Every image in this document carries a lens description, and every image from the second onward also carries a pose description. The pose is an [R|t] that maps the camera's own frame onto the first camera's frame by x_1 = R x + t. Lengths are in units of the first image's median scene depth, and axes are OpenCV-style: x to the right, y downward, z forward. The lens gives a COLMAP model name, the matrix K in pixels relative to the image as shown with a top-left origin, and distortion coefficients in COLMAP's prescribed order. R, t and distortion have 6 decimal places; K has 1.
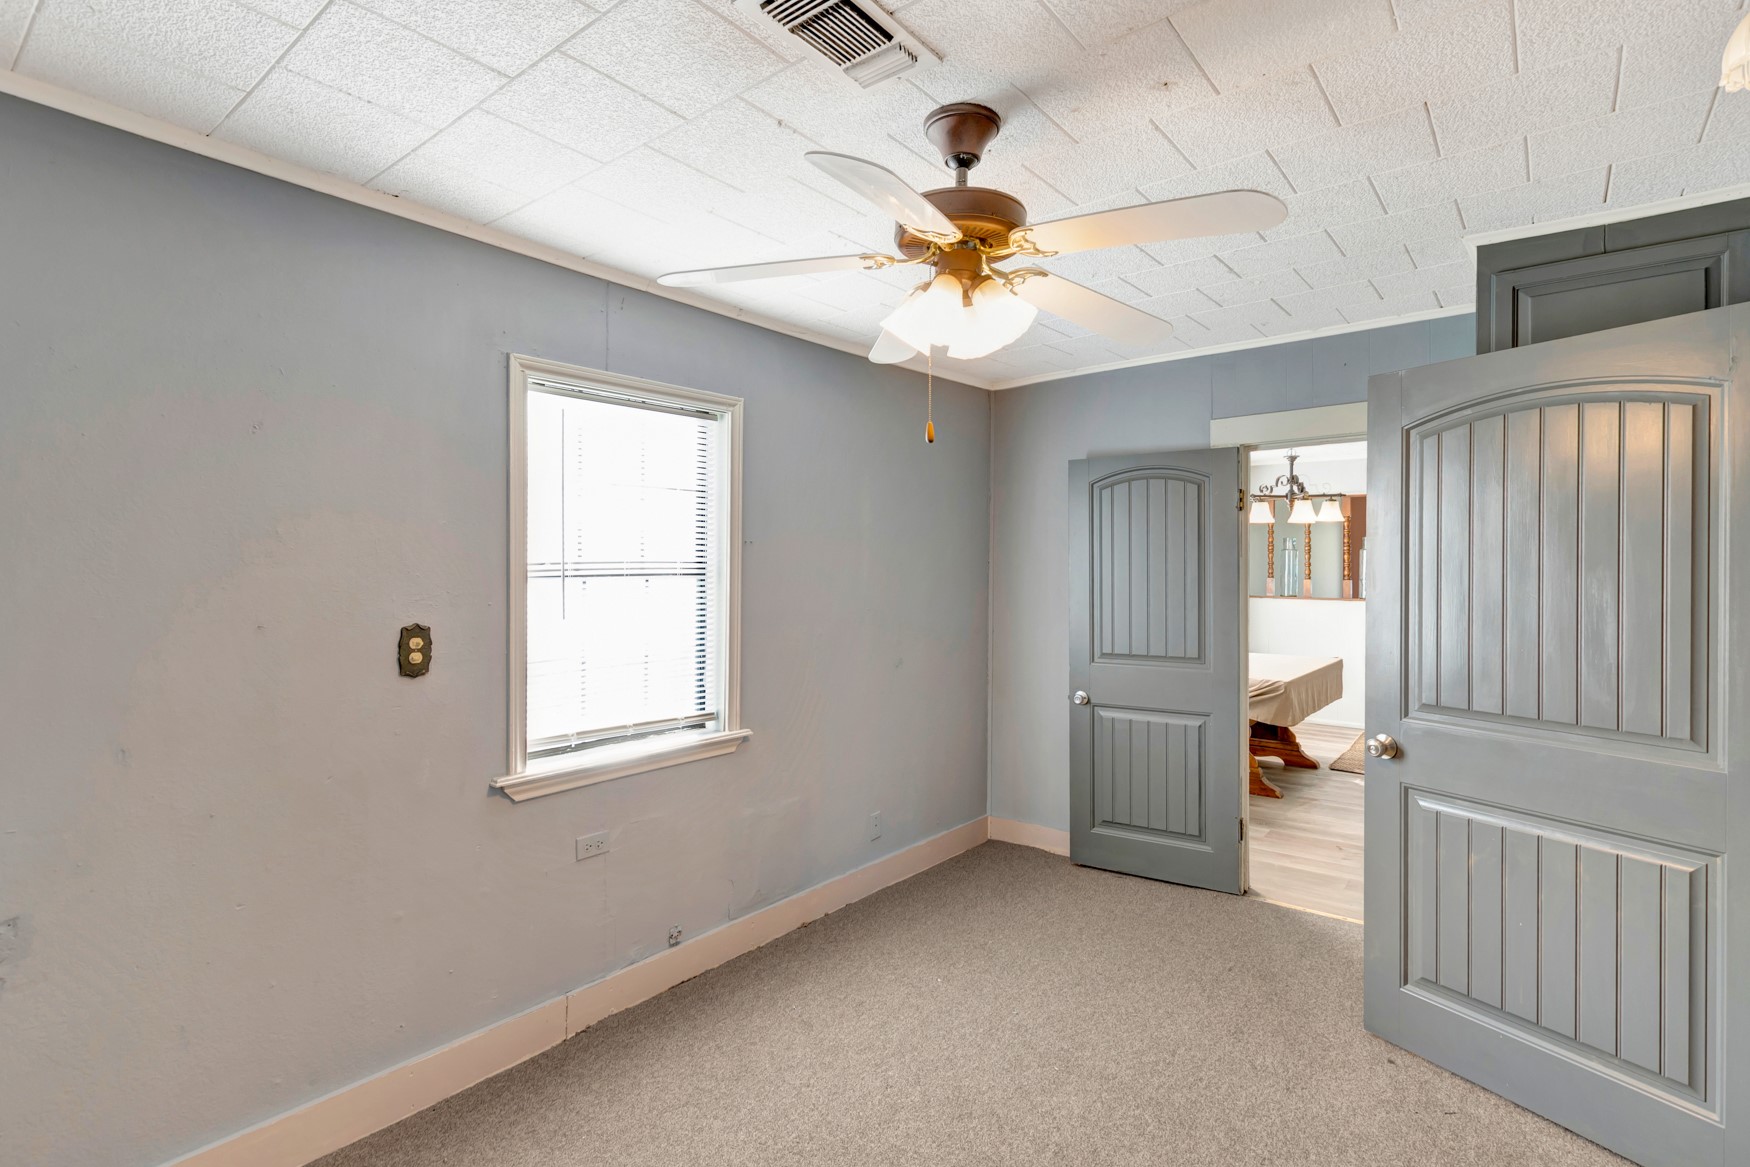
lens RADIAL K [[840.2, 0, 865.4], [0, 840.2, 578.1], [0, 0, 1]] dist [0.005873, 0.000400]
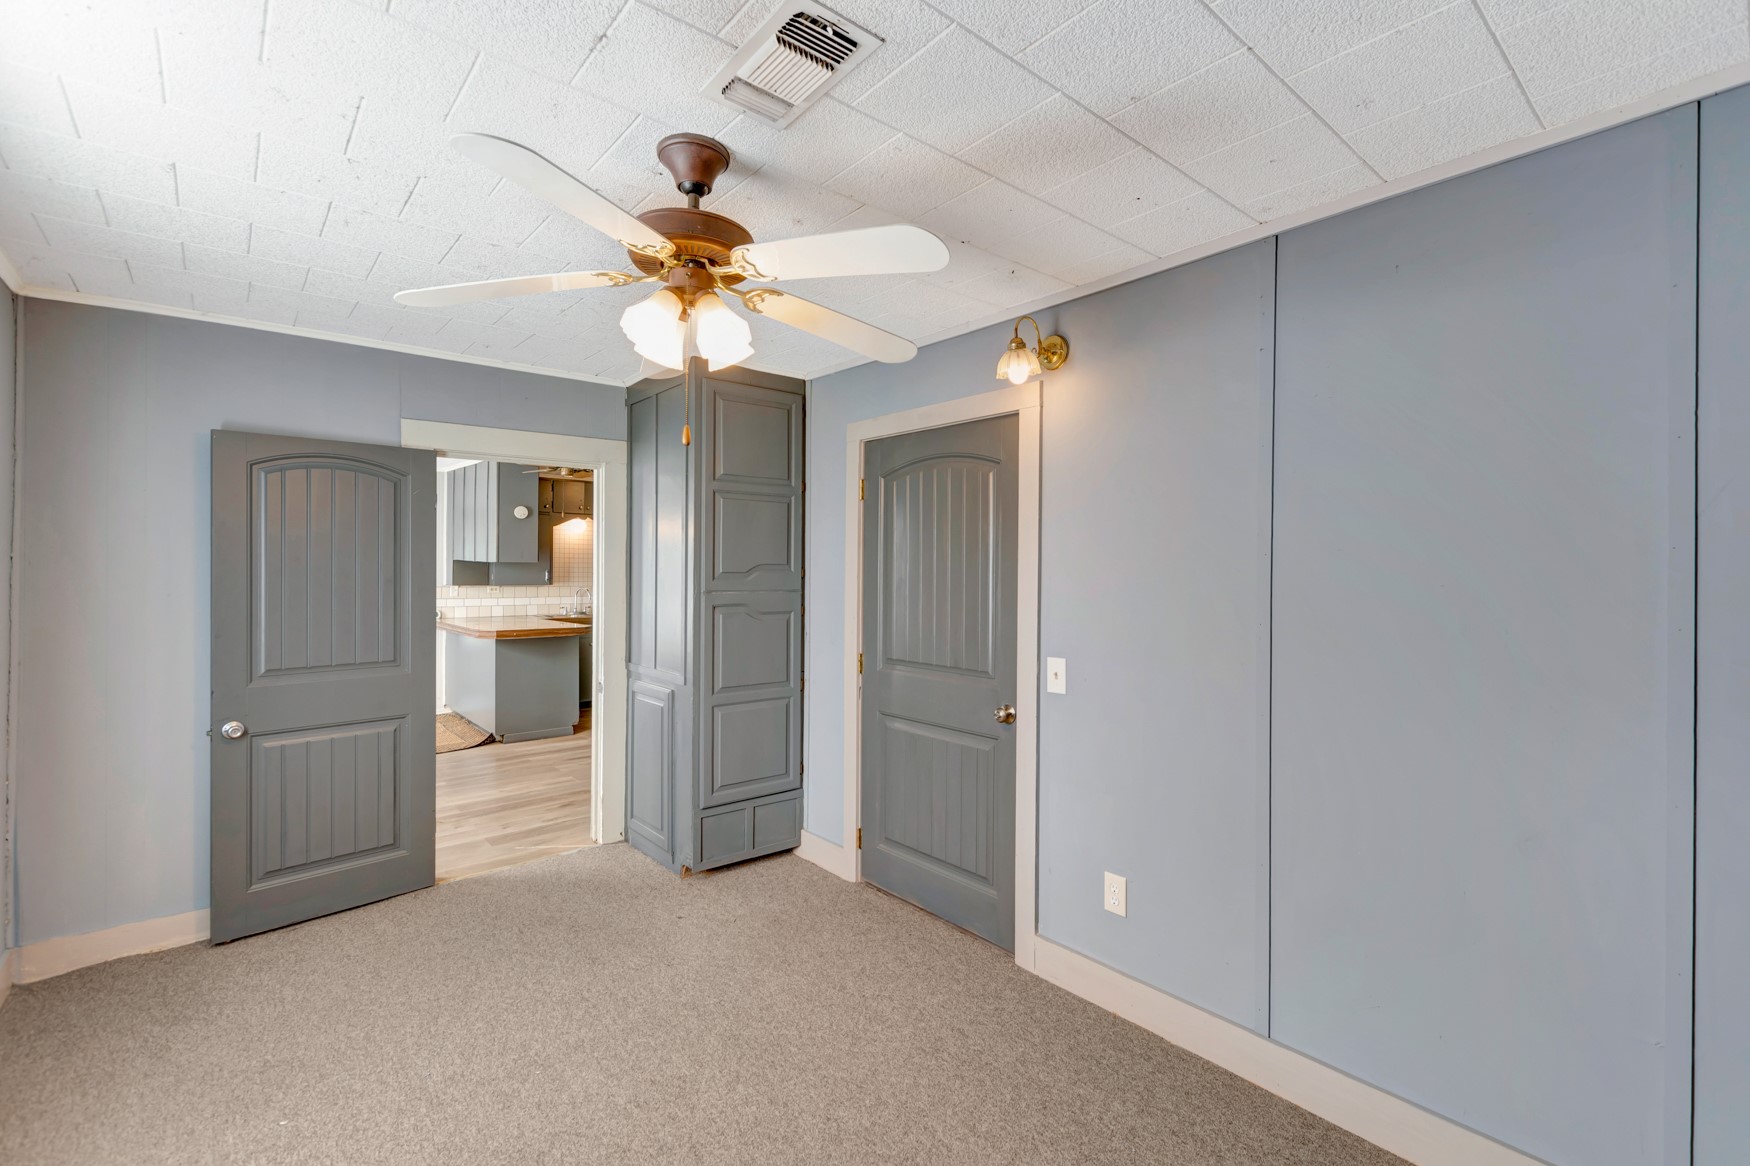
lens RADIAL K [[786.9, 0, 877.3], [0, 786.9, 578.7], [0, 0, 1]] dist [0.004602, -0.001195]
pose [[0.168962, -0.006399, 0.985602, -0.403057], [0.007734, 0.999957, 0.005166, -0.000288], [-0.985592, 0.006749, 0.169004, 0.290469]]
